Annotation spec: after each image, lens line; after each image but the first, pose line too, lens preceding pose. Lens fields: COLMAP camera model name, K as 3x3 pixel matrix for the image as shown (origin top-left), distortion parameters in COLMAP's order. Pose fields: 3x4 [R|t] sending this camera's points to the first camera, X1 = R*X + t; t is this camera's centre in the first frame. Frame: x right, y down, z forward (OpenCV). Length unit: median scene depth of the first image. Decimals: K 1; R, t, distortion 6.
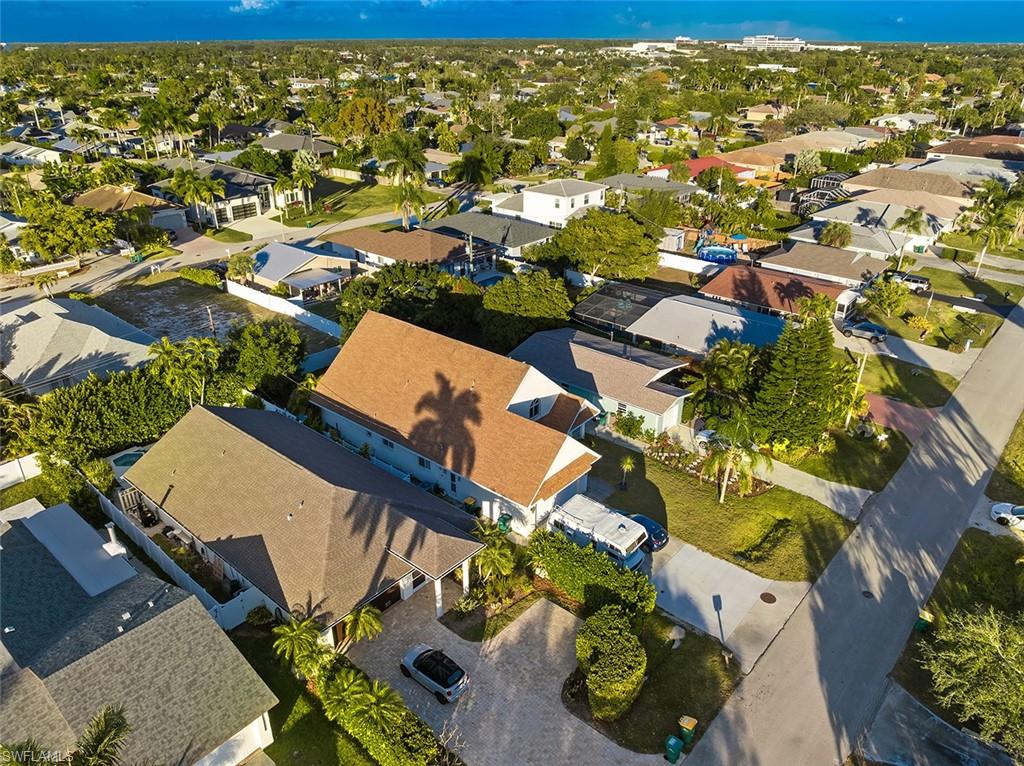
lens RADIAL K [[721.7, 0, 512.0], [0, 721.7, 383.0], [0, 0, 1]] dist [-0.034700, -0.003936]
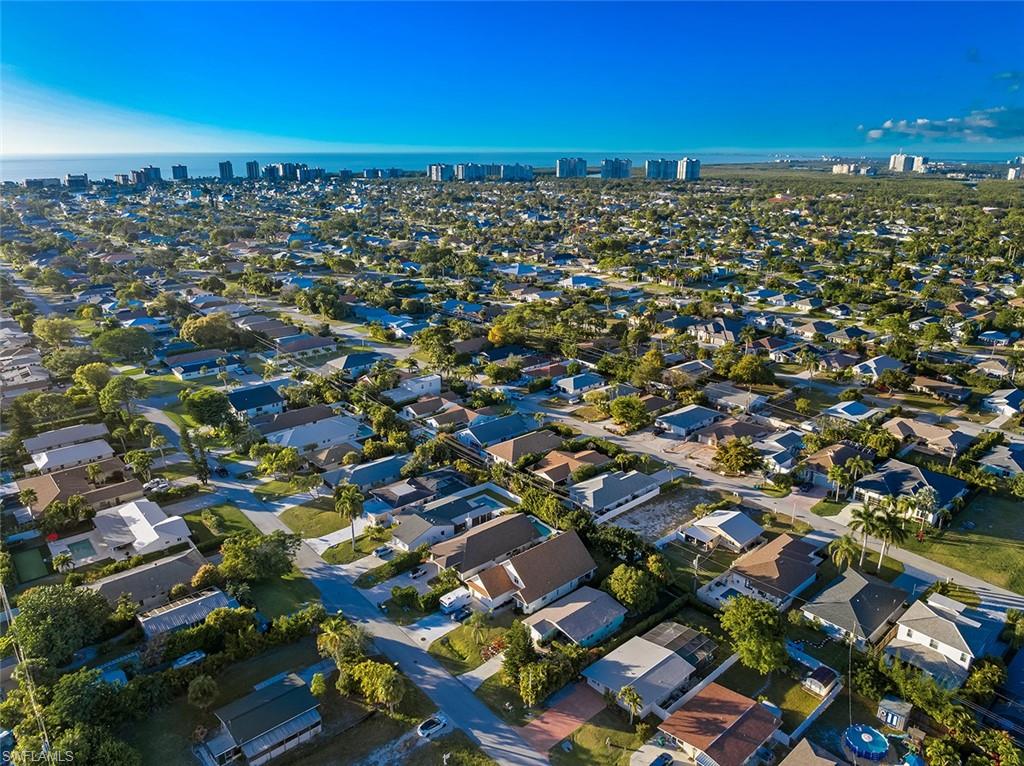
lens RADIAL K [[721.7, 0, 512.0], [0, 721.7, 383.0], [0, 0, 1]] dist [-0.034700, -0.003936]
pose [[-0.134065, 0.305050, -0.942853, 2.250347], [-0.437039, 0.835716, 0.332530, -1.406150], [0.889395, 0.456644, 0.021278, 0.618508]]
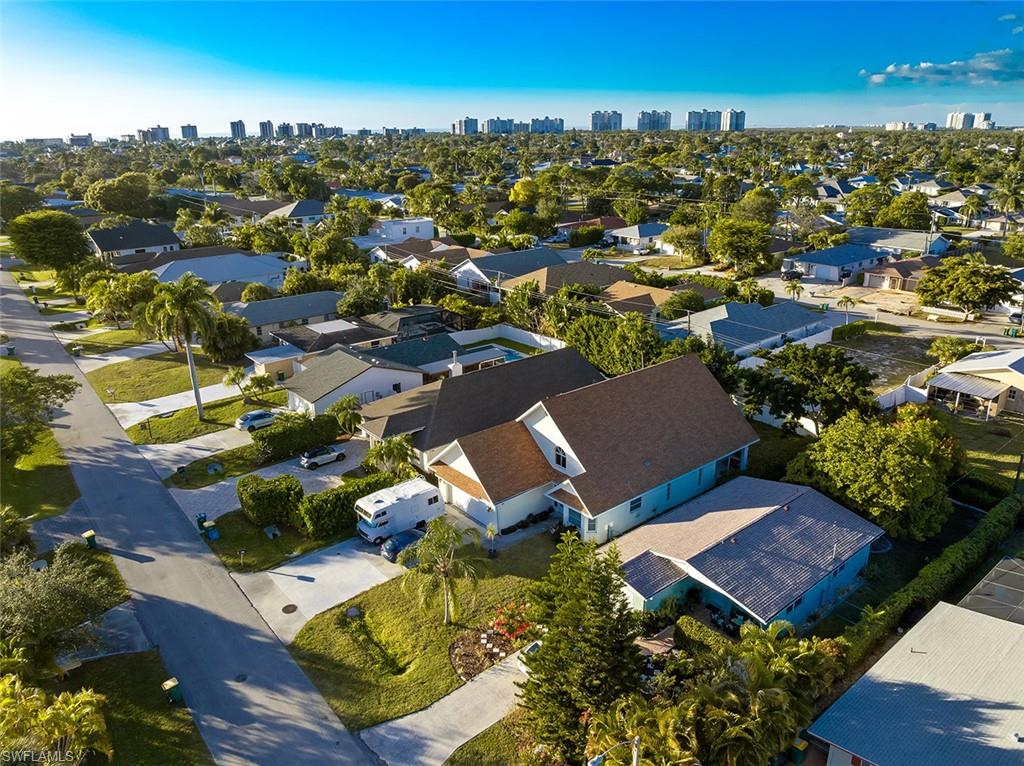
lens RADIAL K [[734.9, 0, 512.0], [0, 734.9, 383.0], [0, 0, 1]] dist [-0.034962, 0.002466]
pose [[-0.171166, 0.326653, -0.929516, 0.929383], [-0.418672, 0.829905, 0.368743, -0.384911], [0.891861, 0.452278, -0.005291, 0.911695]]
